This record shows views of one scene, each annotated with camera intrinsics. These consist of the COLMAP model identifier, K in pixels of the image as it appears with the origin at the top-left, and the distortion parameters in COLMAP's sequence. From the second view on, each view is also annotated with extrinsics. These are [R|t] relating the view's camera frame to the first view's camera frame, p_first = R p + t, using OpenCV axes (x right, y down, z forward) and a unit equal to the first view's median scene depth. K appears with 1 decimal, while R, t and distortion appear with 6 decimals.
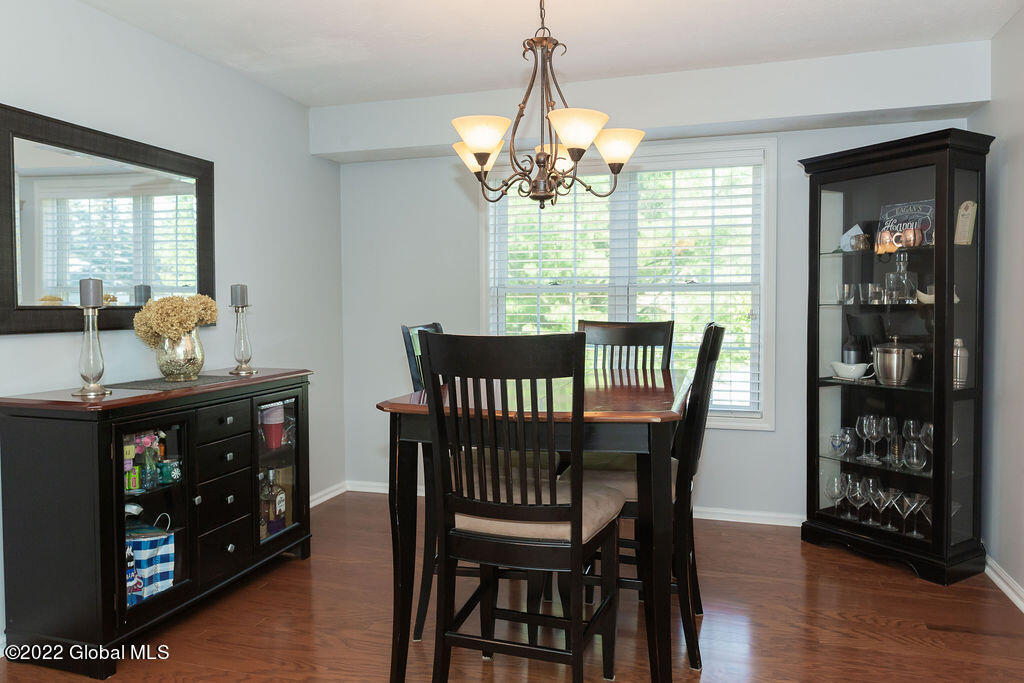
lens RADIAL K [[728.3, 0, 512.0], [0, 728.3, 341.5], [0, 0, 1]] dist [-0.018330, 0.000973]
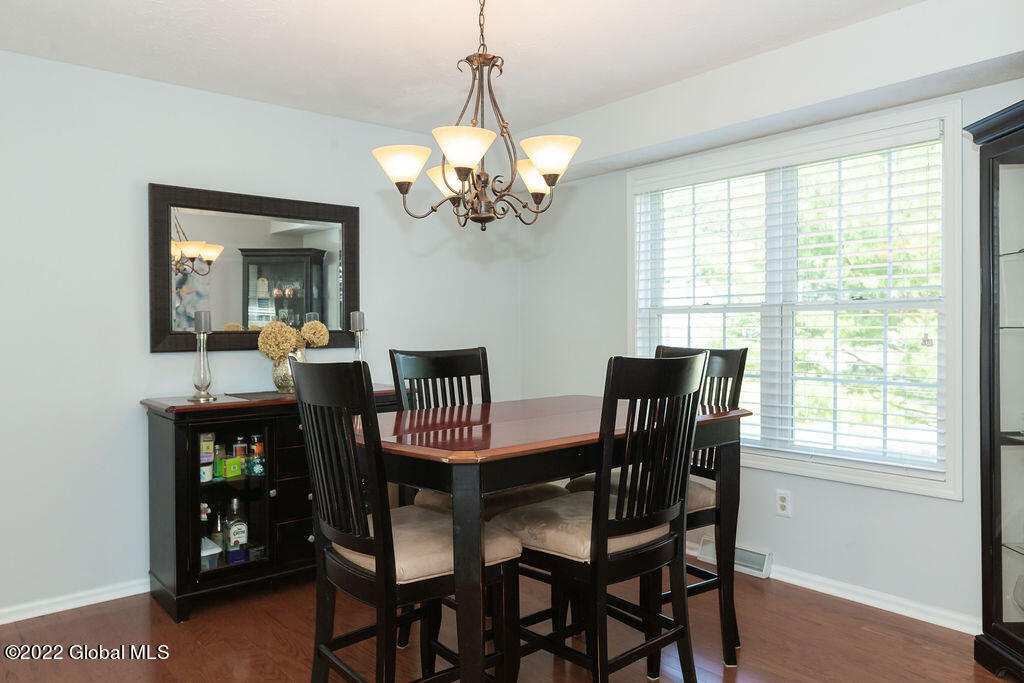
lens RADIAL K [[728.3, 0, 512.0], [0, 728.3, 341.5], [0, 0, 1]] dist [-0.018330, 0.000973]
pose [[0.829912, 0.007315, -0.557846, 0.569174], [-0.021471, 0.999592, -0.018835, -0.018408], [0.557481, 0.027609, 0.829730, 0.215754]]
